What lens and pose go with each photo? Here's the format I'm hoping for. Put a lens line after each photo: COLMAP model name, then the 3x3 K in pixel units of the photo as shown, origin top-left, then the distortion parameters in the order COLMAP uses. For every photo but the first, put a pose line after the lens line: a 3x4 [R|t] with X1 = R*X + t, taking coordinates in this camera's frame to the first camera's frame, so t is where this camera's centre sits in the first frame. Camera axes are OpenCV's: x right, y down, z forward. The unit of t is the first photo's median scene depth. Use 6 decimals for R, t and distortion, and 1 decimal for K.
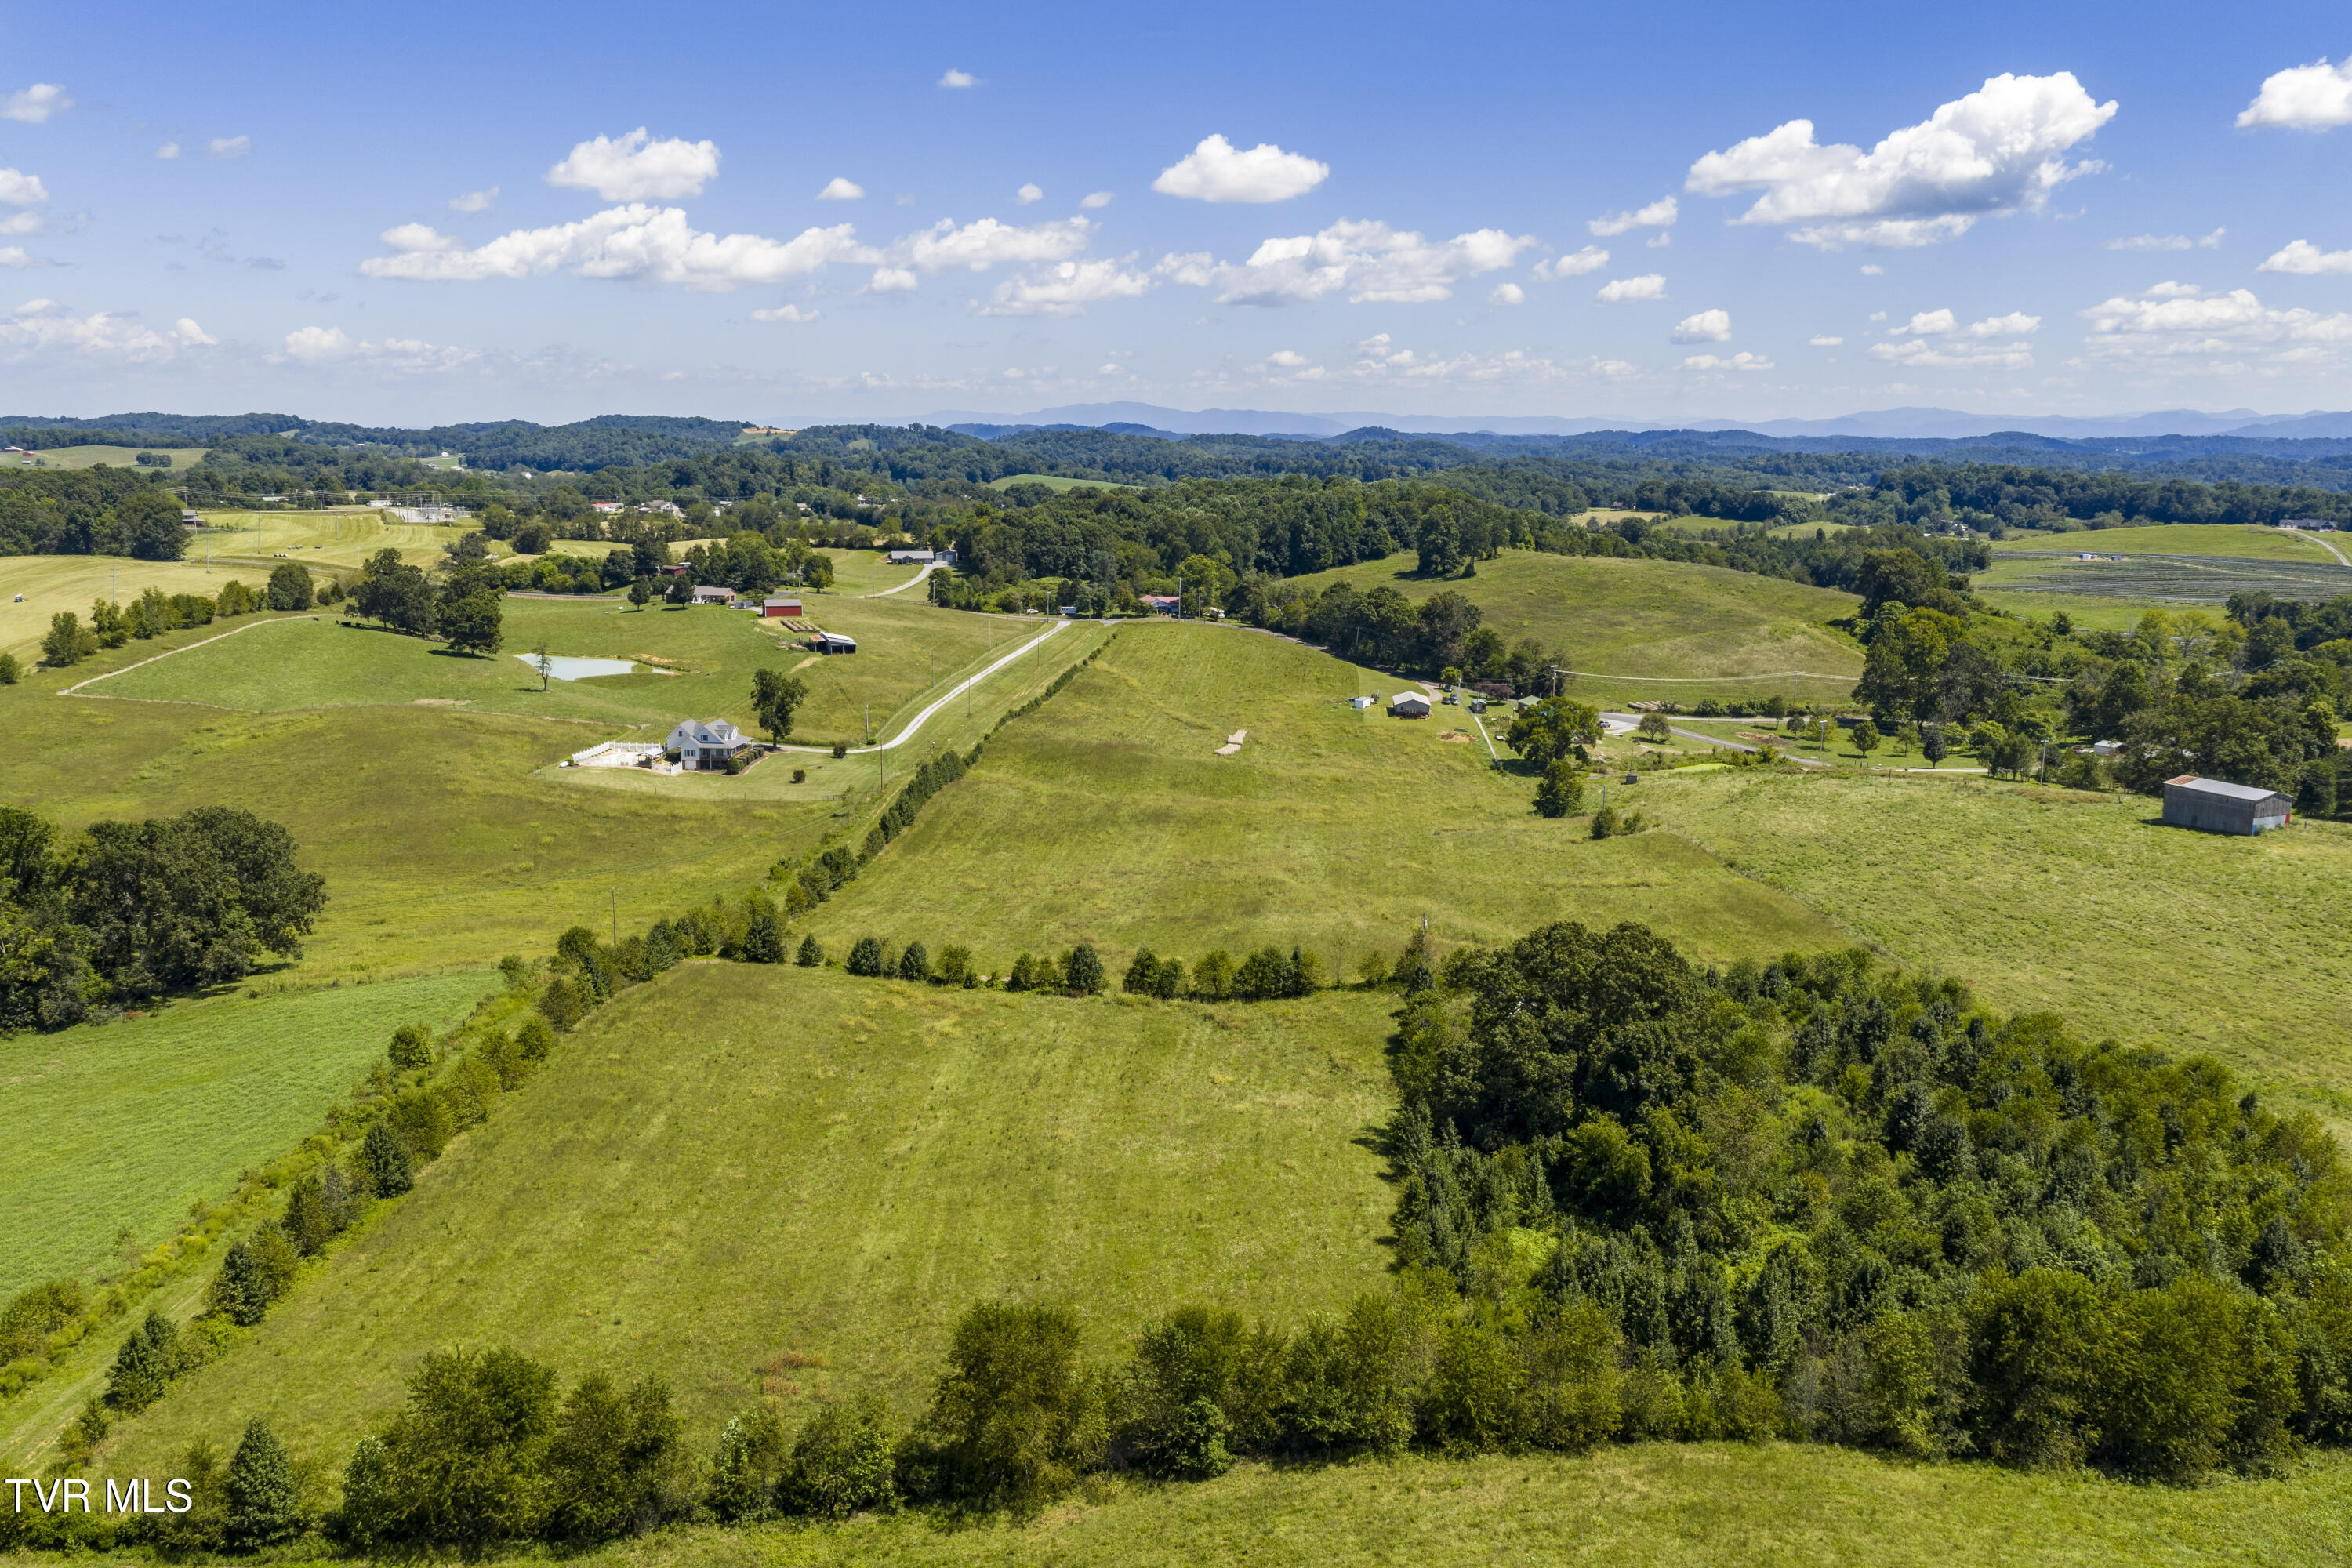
lens RADIAL K [[1954.1, 0, 1169.0], [0, 1954.1, 793.8], [0, 0, 1]] dist [0.007271, -0.021328]
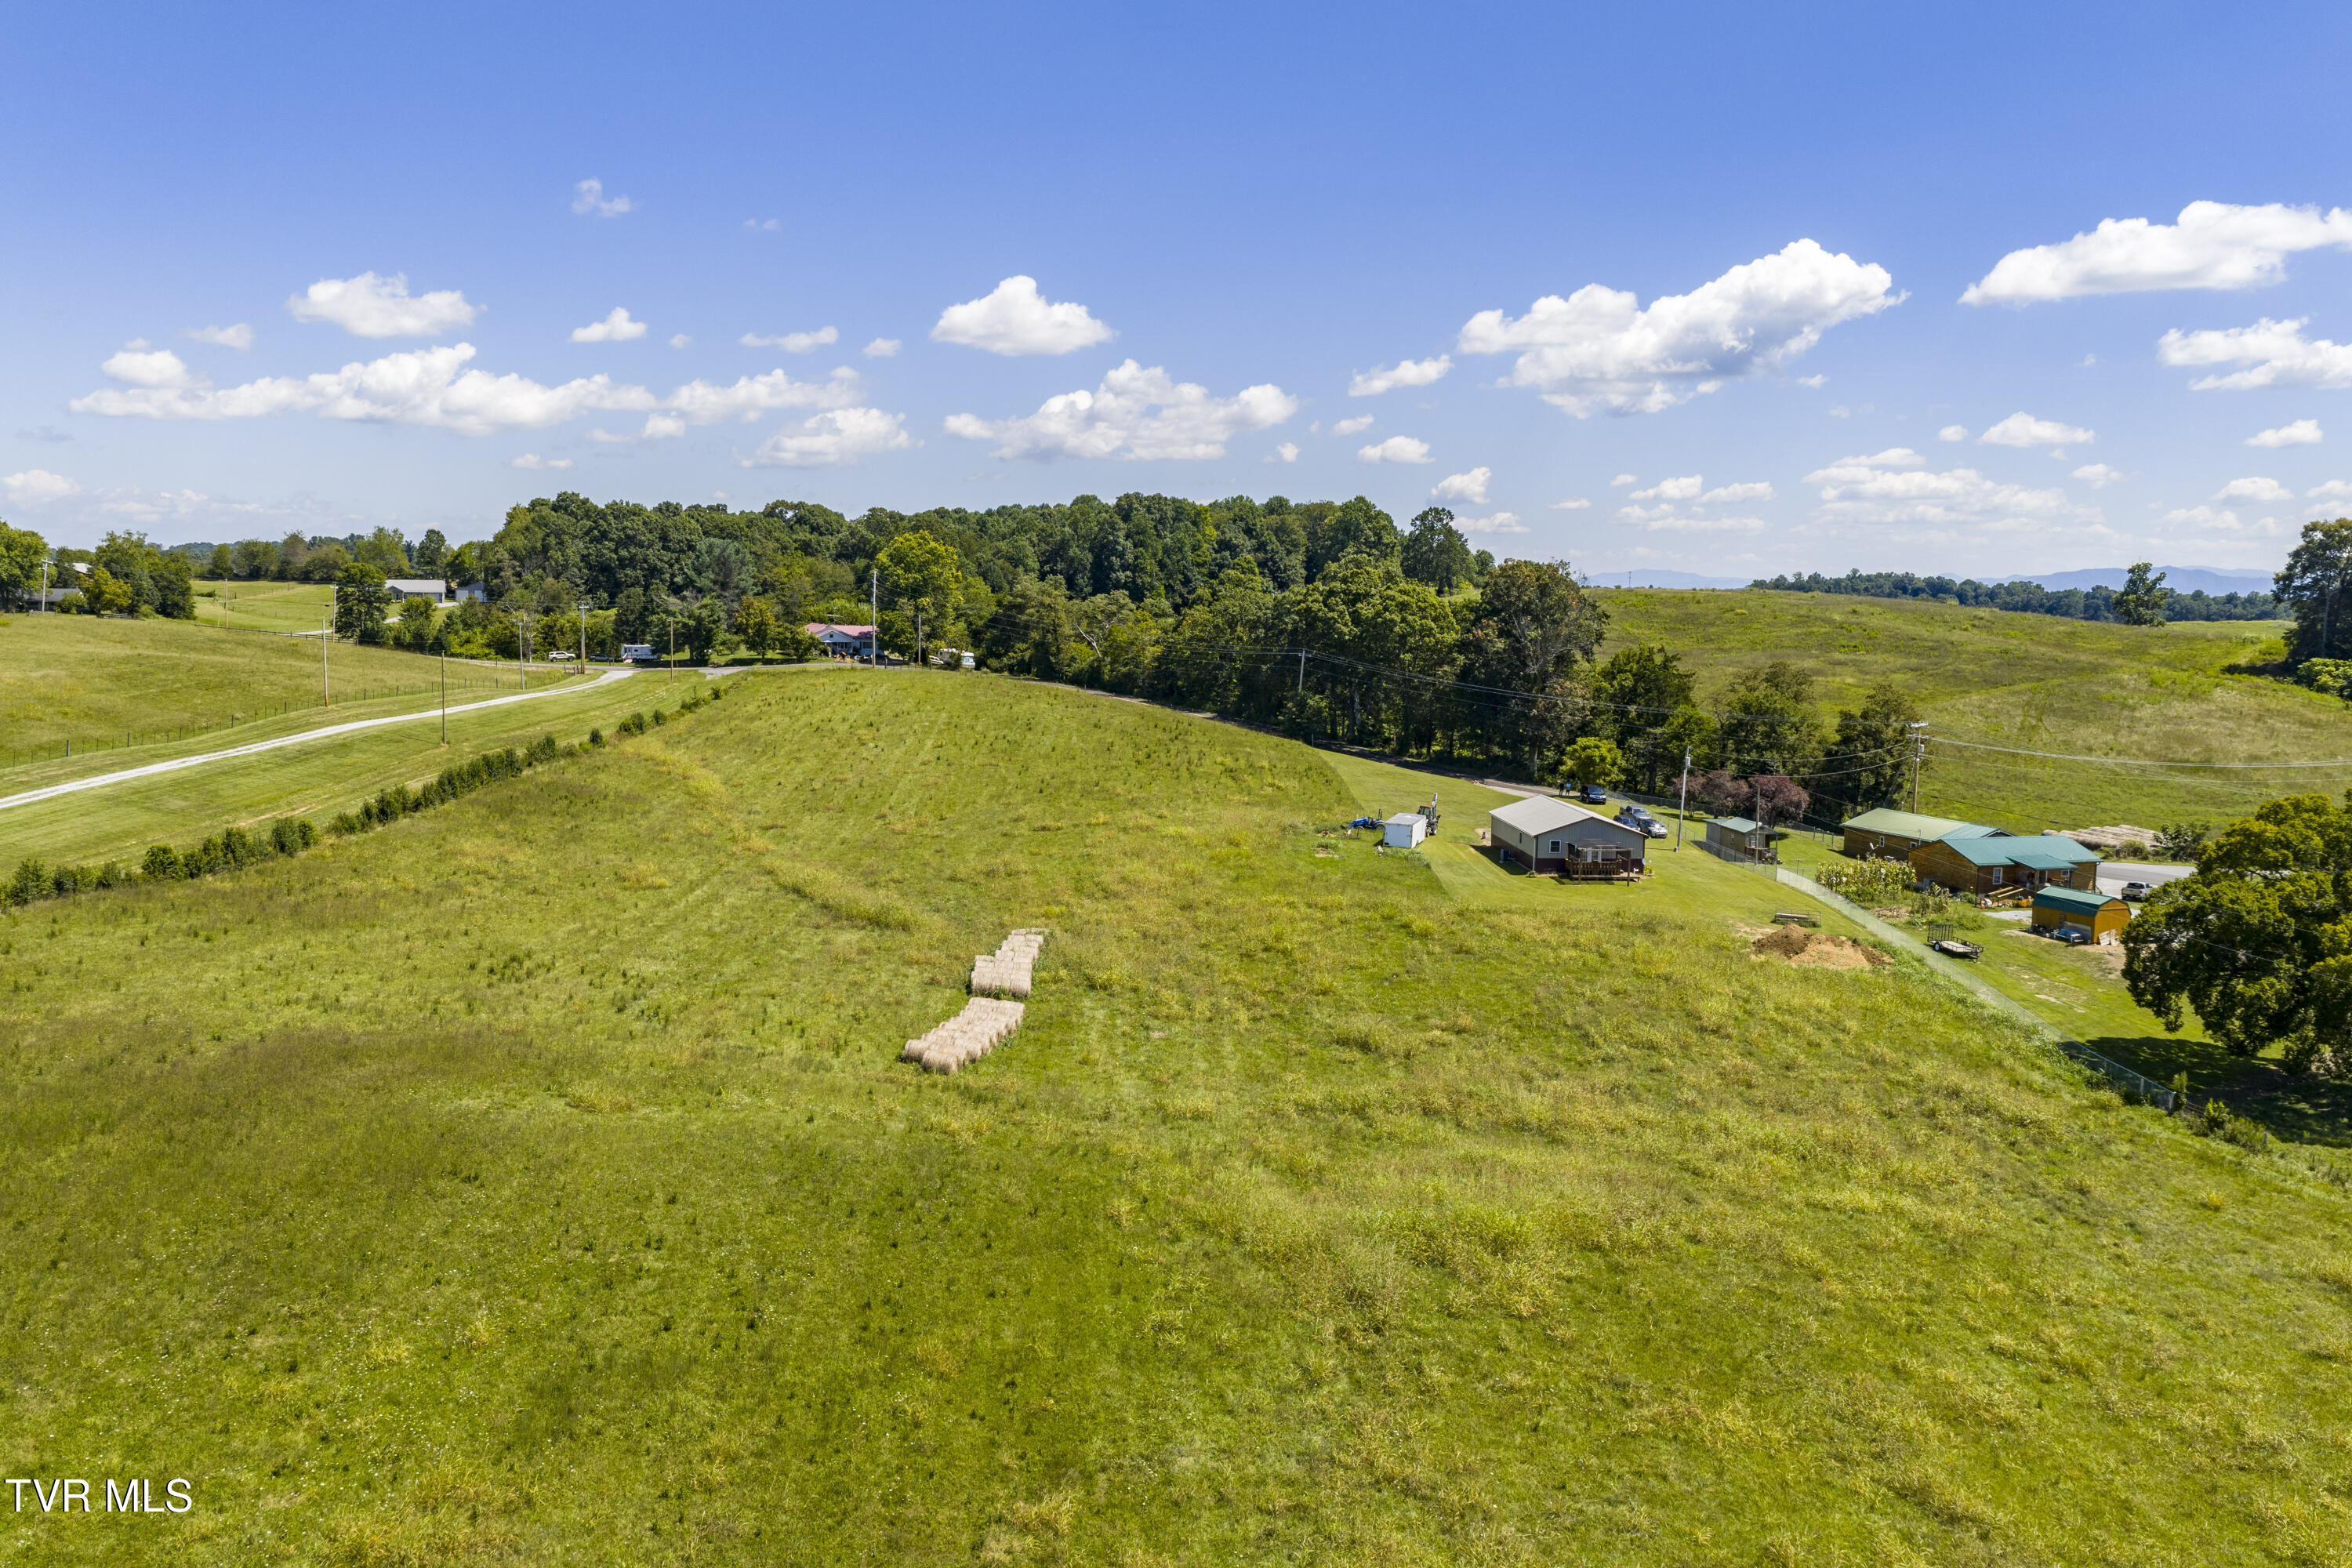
lens RADIAL K [[1954.1, 0, 1173.7], [0, 1954.1, 795.4], [0, 0, 1]] dist [0.007271, -0.021328]
pose [[0.992450, -0.004060, 0.122585, 0.016309], [0.013874, 0.996754, -0.079304, -0.019115], [-0.121865, 0.080406, 0.989284, 0.475749]]
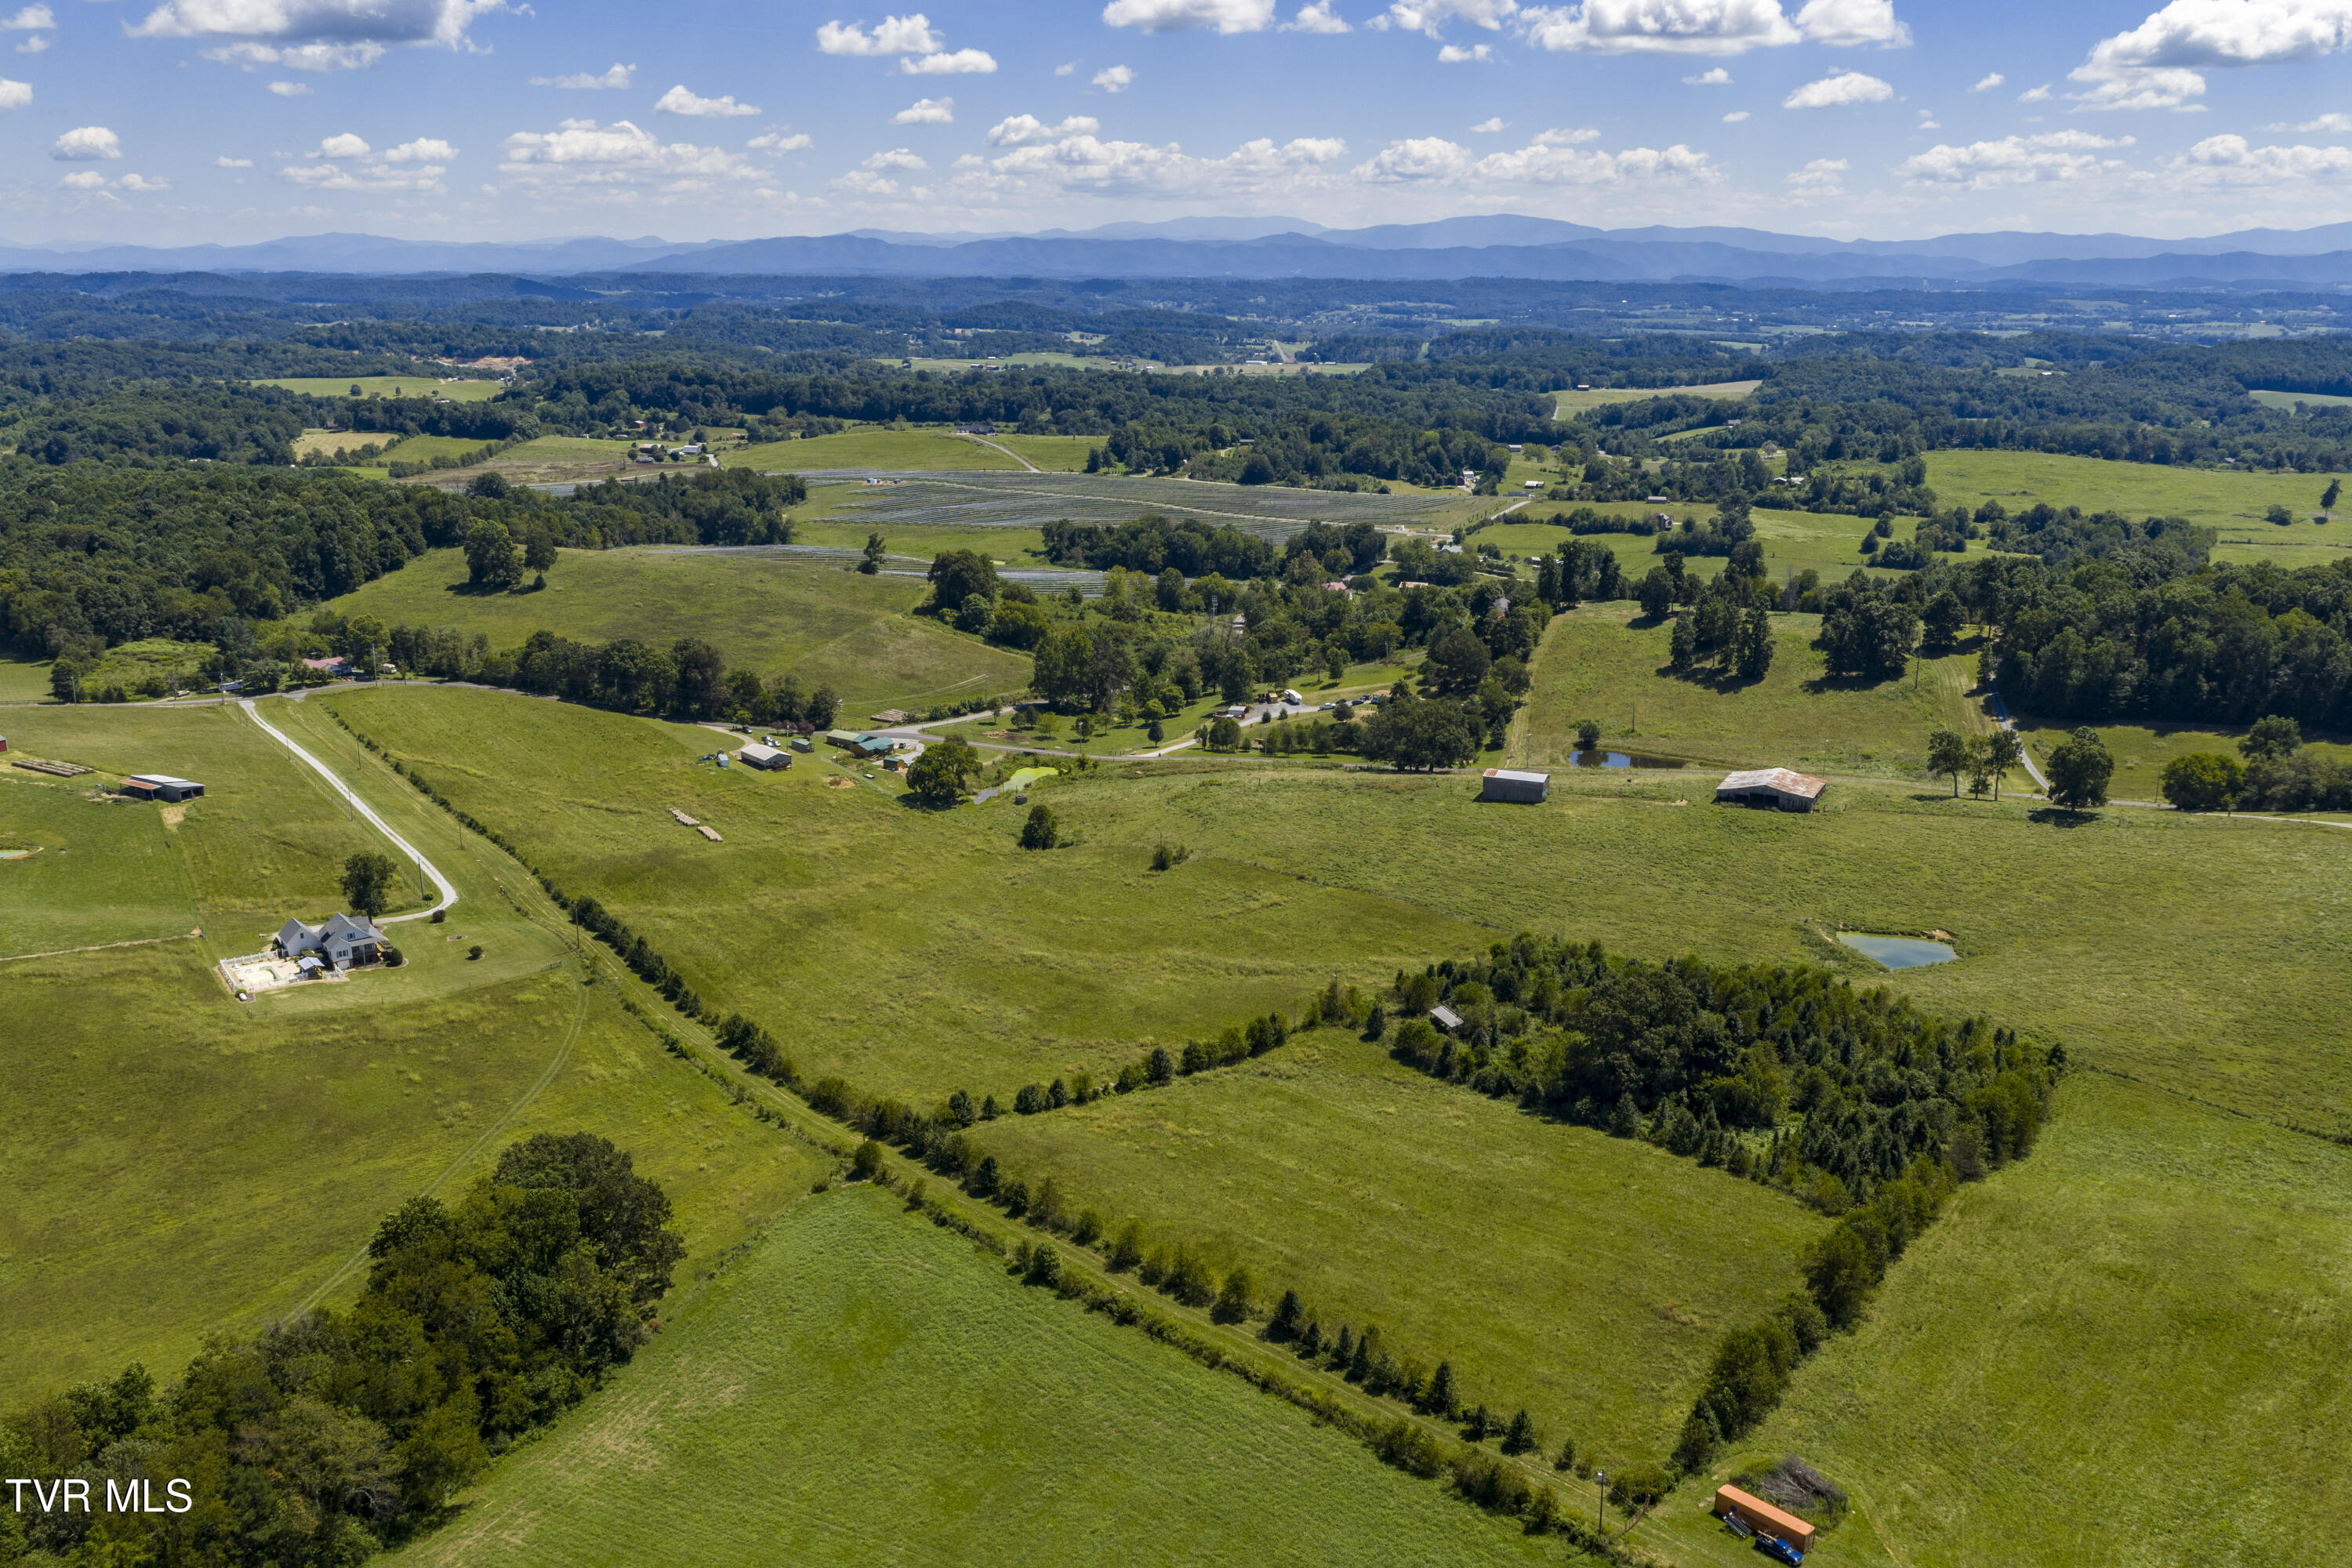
lens RADIAL K [[1954.1, 0, 1181.7], [0, 1954.1, 776.1], [0, 0, 1]] dist [0.007271, -0.021328]
pose [[0.726349, -0.179531, 0.663465, -0.324468], [0.127434, 0.983724, 0.126679, -0.102597], [-0.675409, -0.007465, 0.737405, -0.024558]]
